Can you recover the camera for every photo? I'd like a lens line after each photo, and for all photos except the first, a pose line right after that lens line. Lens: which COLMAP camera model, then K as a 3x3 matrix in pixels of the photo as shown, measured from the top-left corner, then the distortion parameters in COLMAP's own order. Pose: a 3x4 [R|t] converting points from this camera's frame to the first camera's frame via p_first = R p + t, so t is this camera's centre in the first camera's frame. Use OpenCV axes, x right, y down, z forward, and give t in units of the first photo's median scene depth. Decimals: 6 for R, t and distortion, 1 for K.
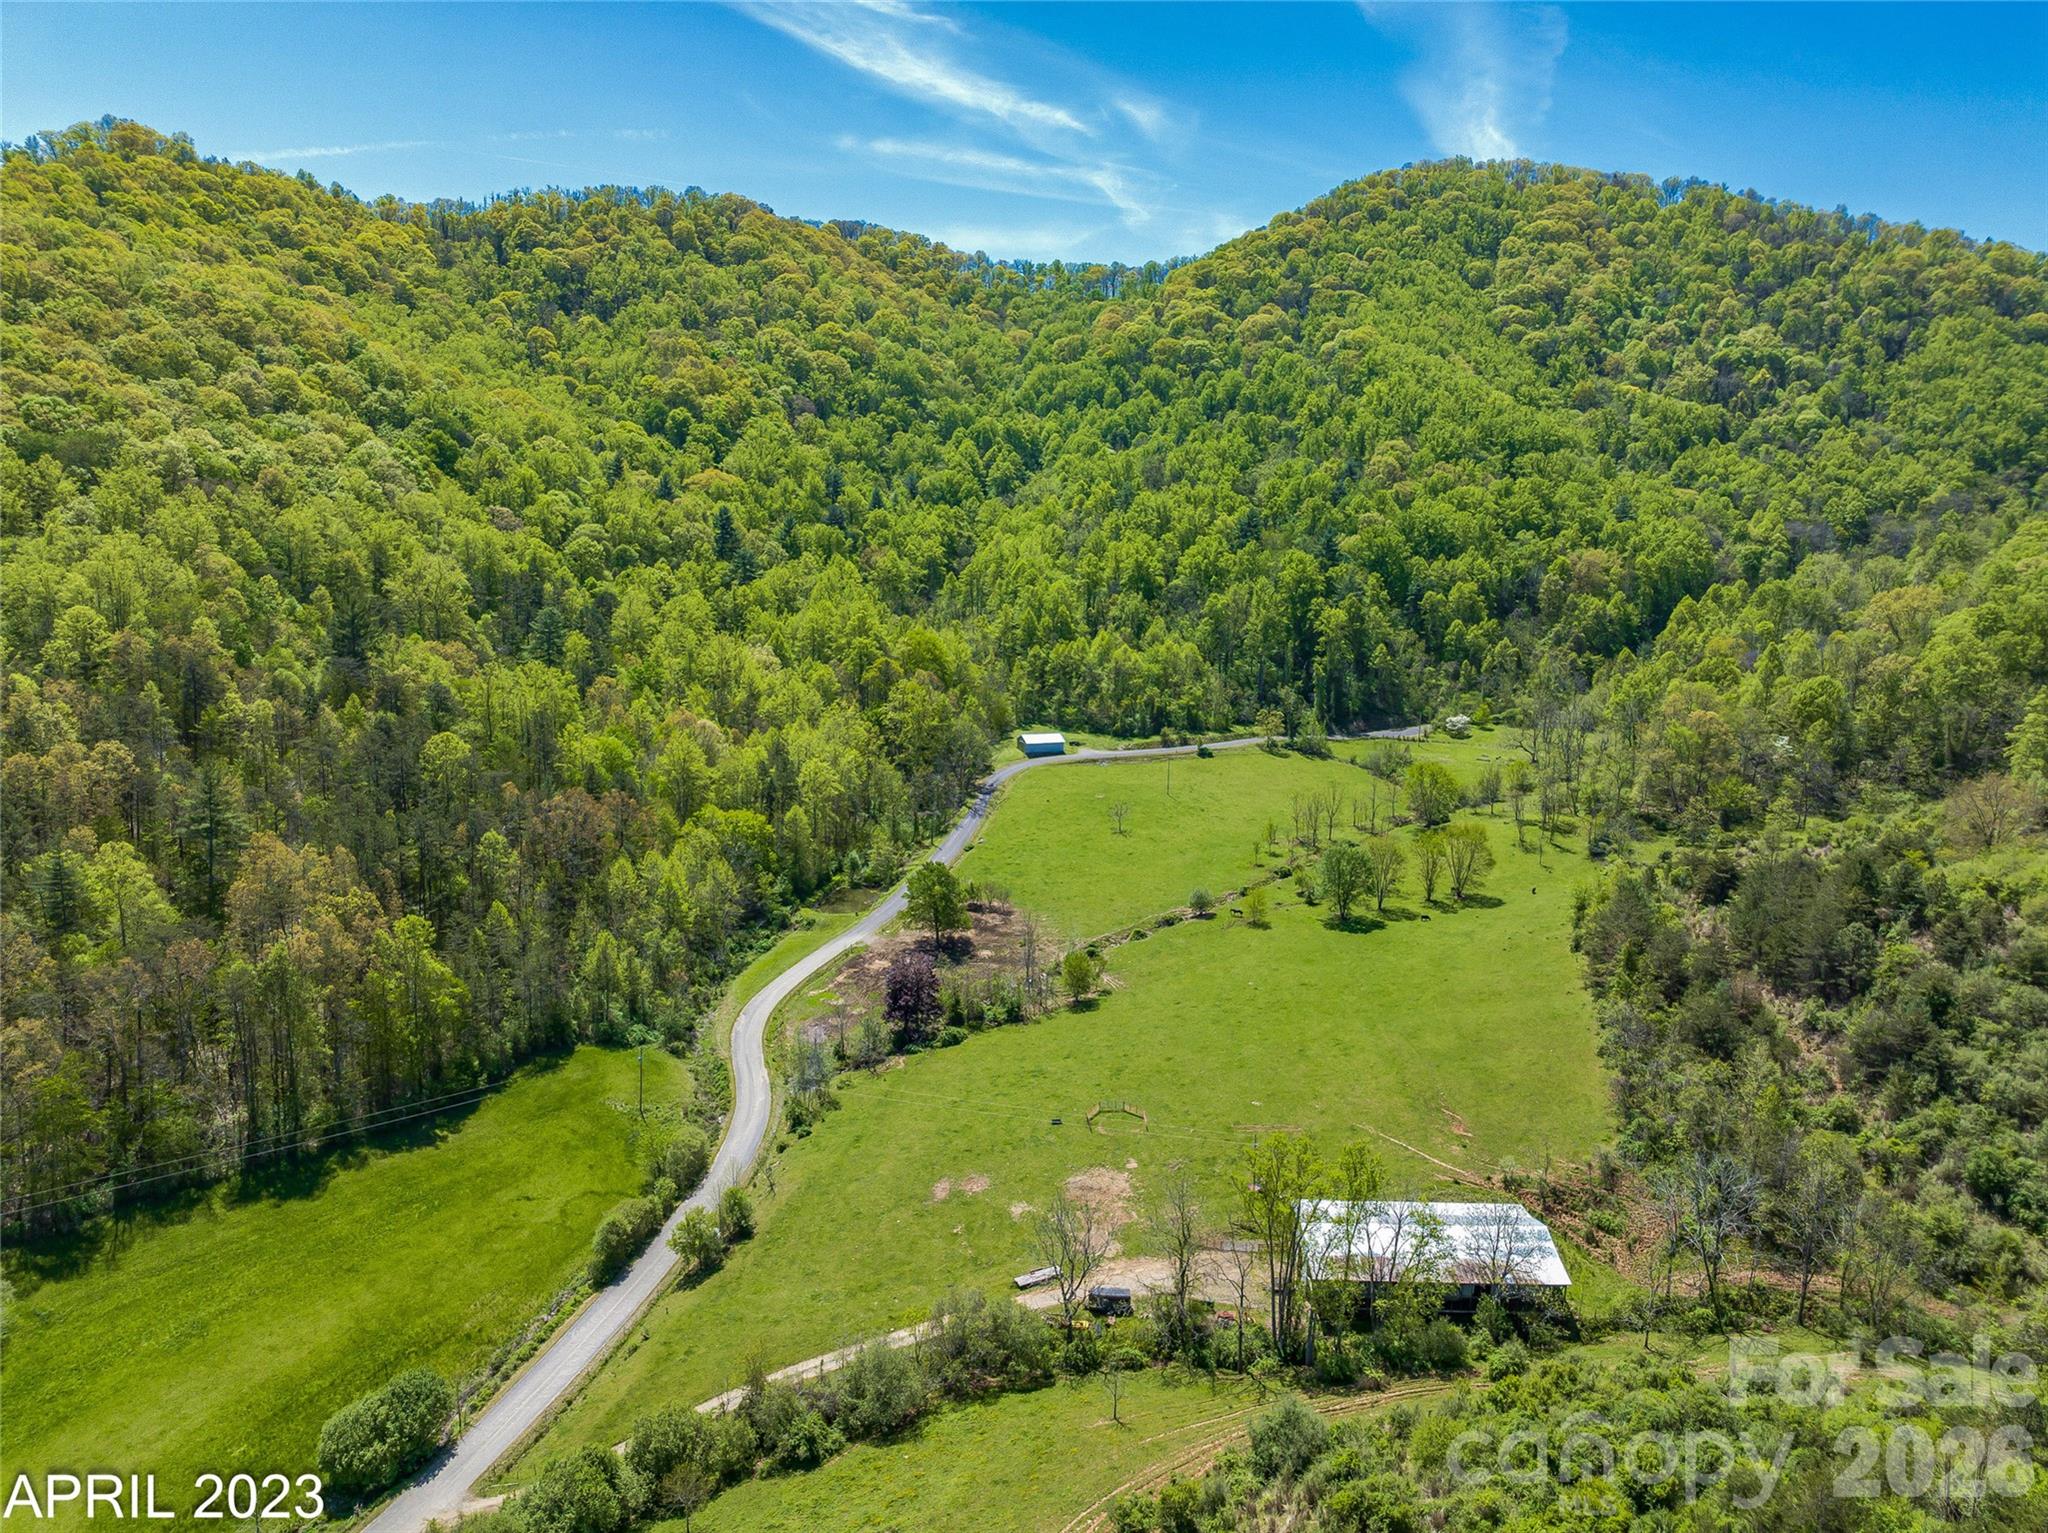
lens RADIAL K [[1492.3, 0, 1024.0], [0, 1492.3, 766.5], [0, 0, 1]] dist [-0.009450, -0.003356]
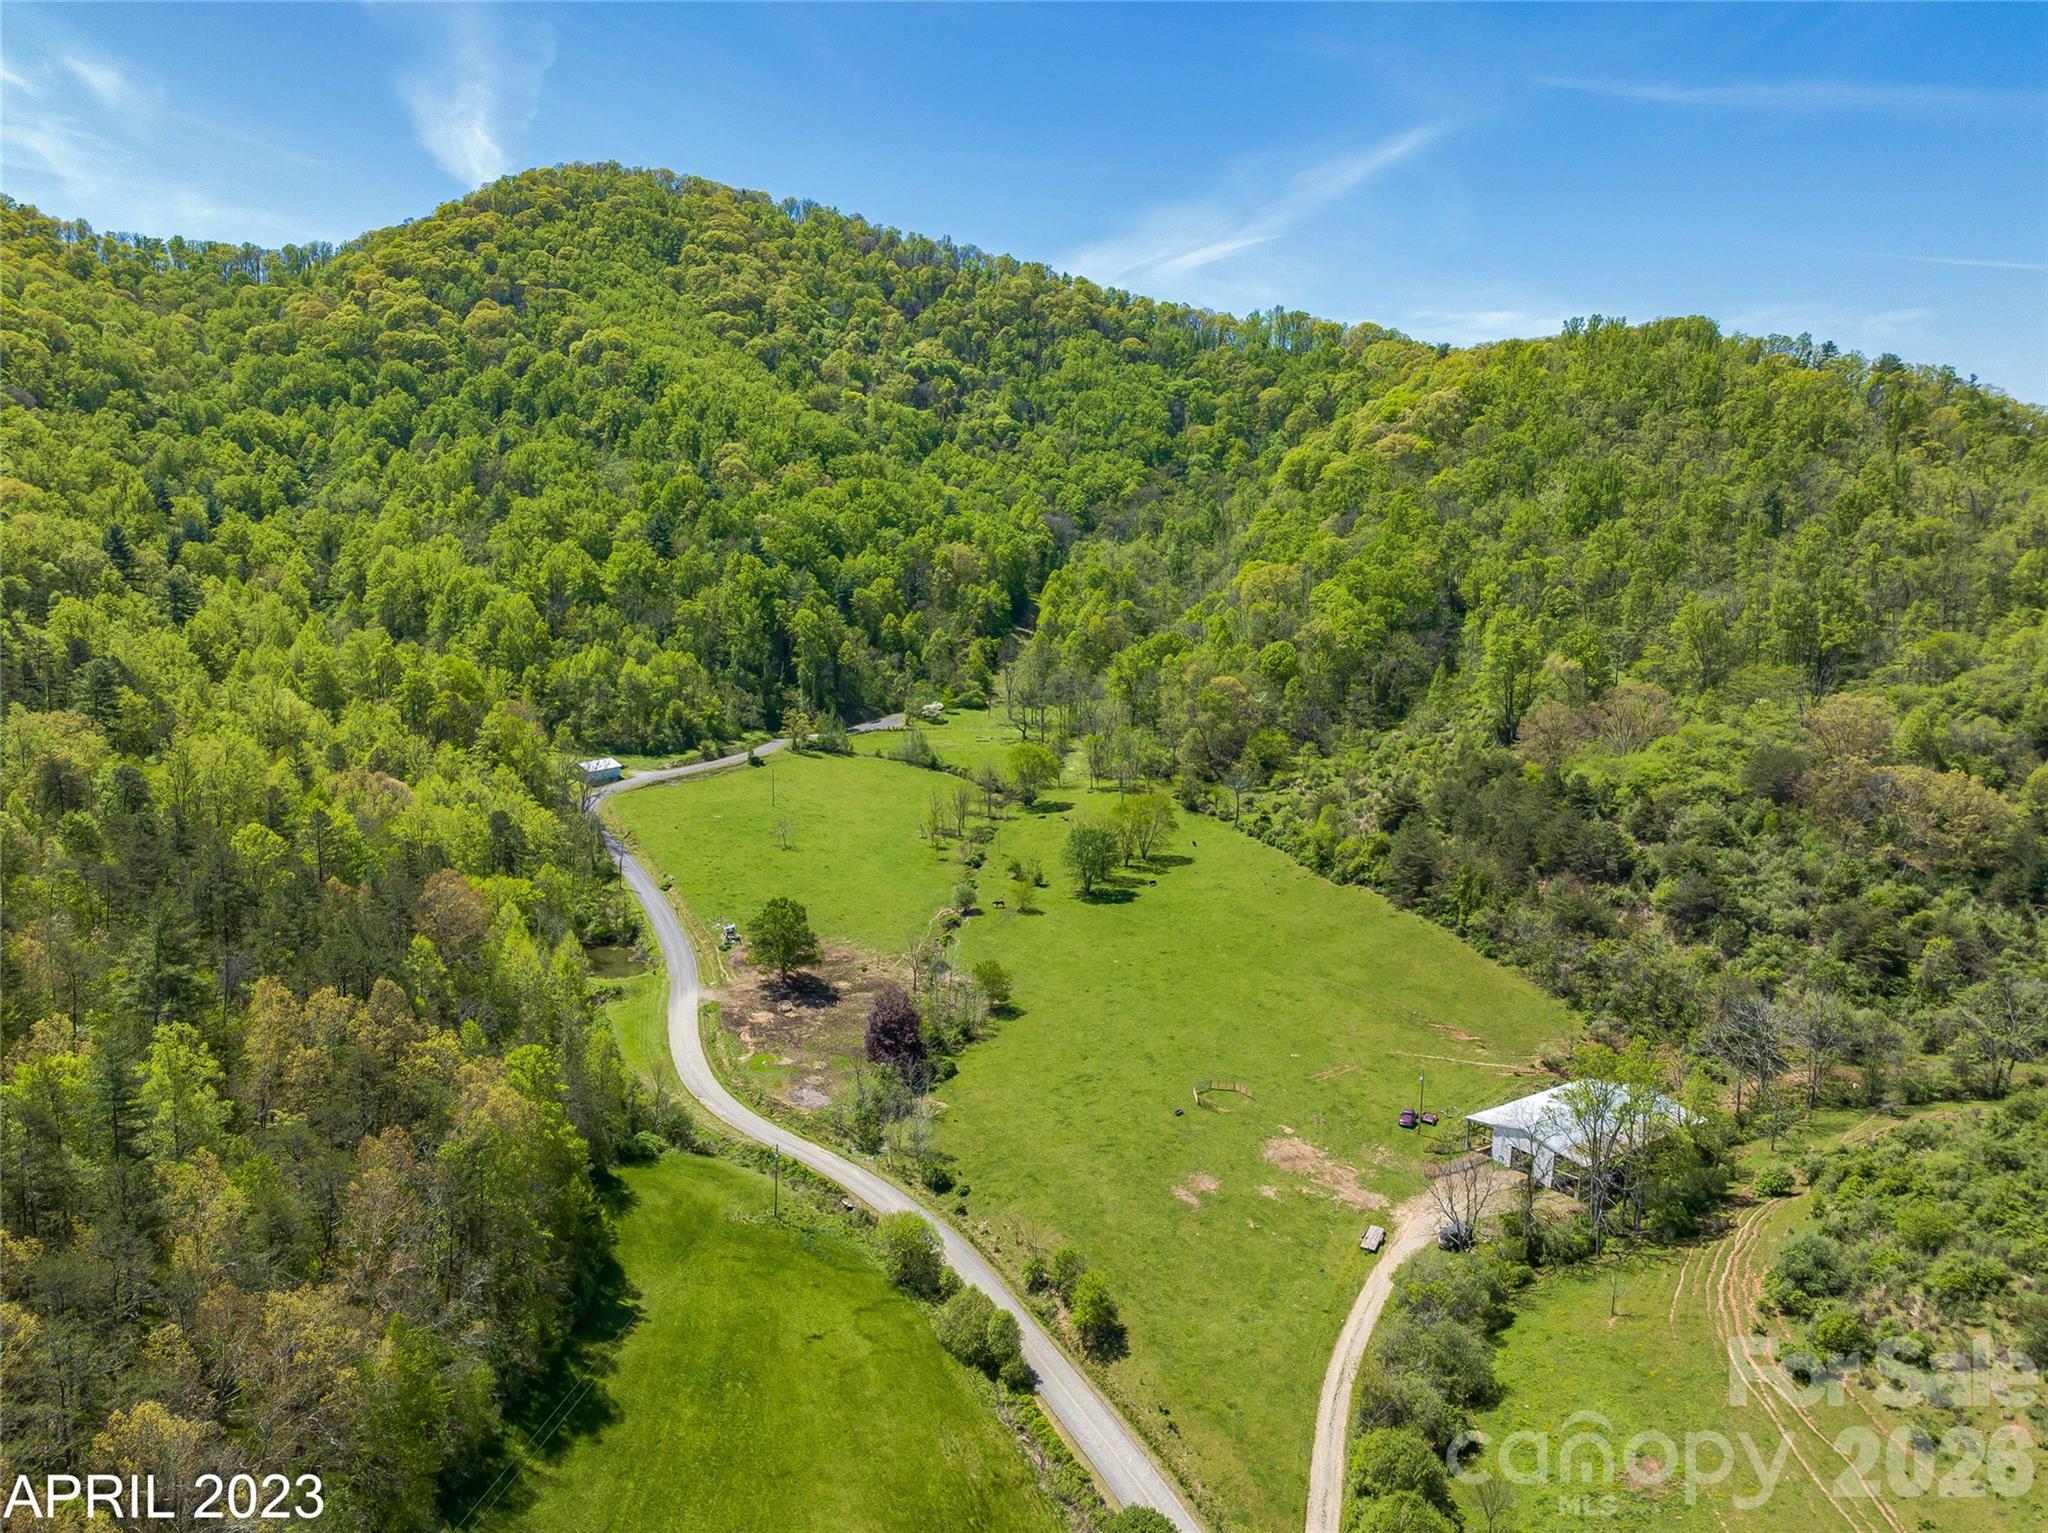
lens RADIAL K [[1534.7, 0, 860.8], [0, 1534.7, 760.0], [0, 0, 1]] dist [-0.018275, -0.006524]
pose [[0.849794, -0.104275, 0.516698, -0.183304], [0.109926, 0.993743, 0.019756, -0.012224], [-0.515526, 0.040010, 0.855940, 0.058375]]
